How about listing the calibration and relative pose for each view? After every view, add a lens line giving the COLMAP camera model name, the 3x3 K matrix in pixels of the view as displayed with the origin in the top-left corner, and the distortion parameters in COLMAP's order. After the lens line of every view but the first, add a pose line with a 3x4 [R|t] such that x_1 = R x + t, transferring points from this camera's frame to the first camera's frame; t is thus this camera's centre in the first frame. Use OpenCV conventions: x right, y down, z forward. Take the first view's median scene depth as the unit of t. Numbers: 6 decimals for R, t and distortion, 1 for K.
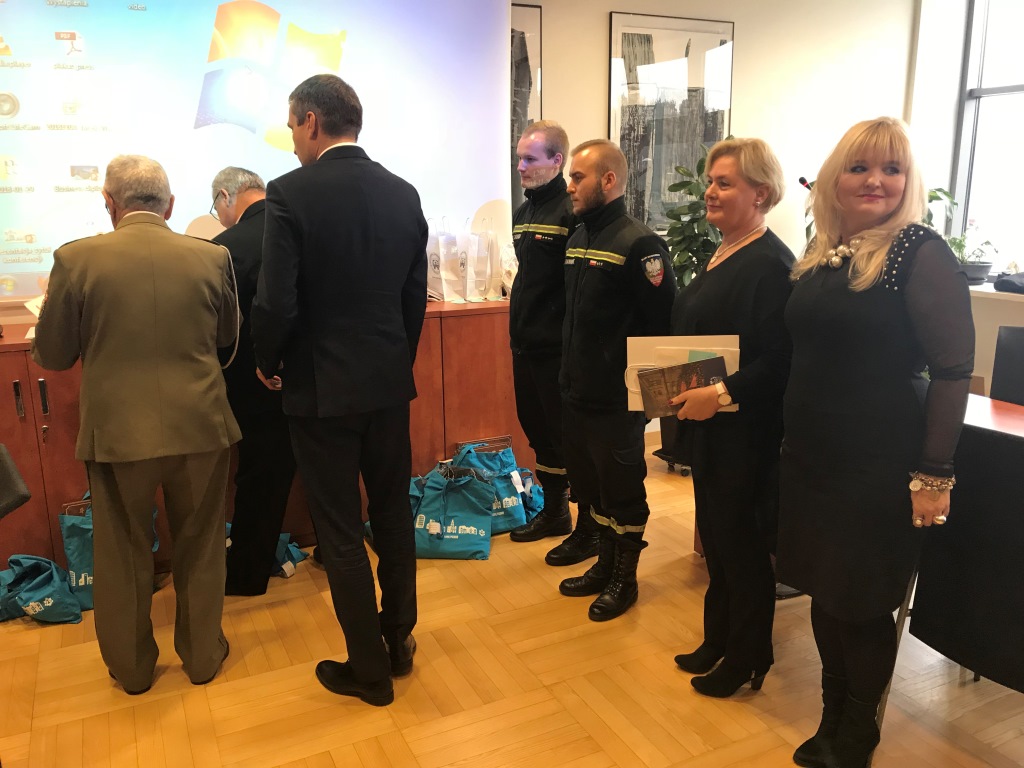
lens RADIAL K [[849.2, 0, 504.9], [0, 849.2, 377.1], [0, 0, 1]] dist [0.018694, -0.013191]
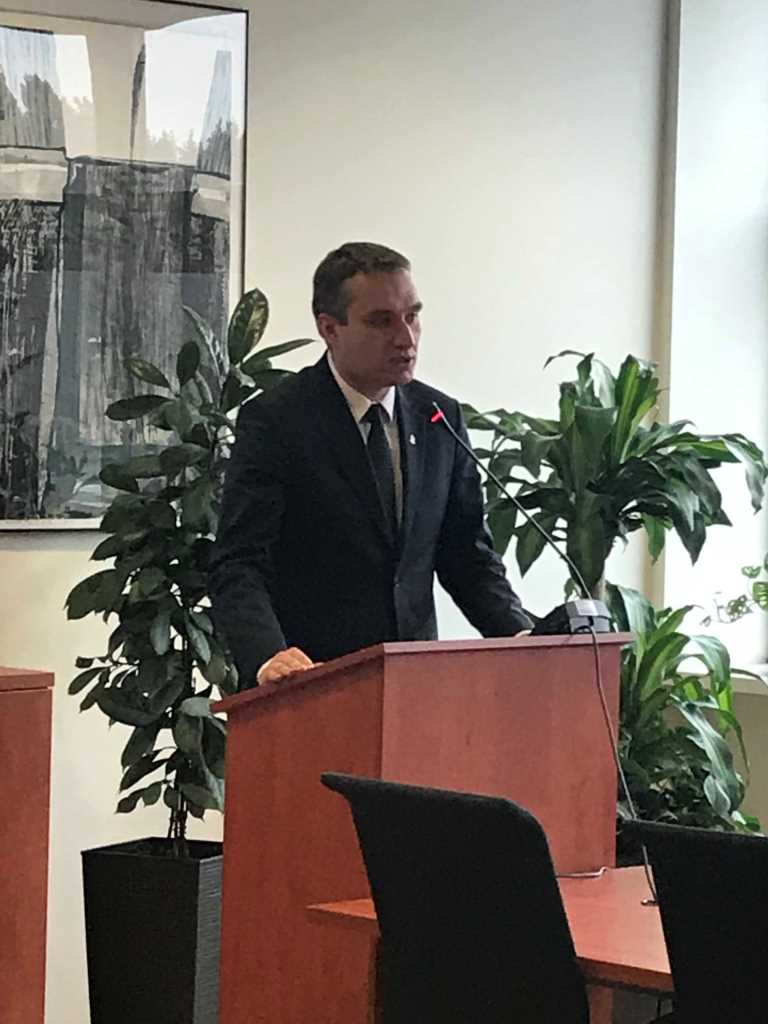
lens RADIAL K [[3444.0, 0, 388.9], [0, 3444.0, 500.0], [0, 0, 1]] dist [0.135594, 0.000000]
pose [[0.947068, 0.025636, 0.320008, -0.194723], [0.034676, 0.982806, -0.181355, 0.113713], [-0.319155, 0.182852, 0.929895, -0.523721]]
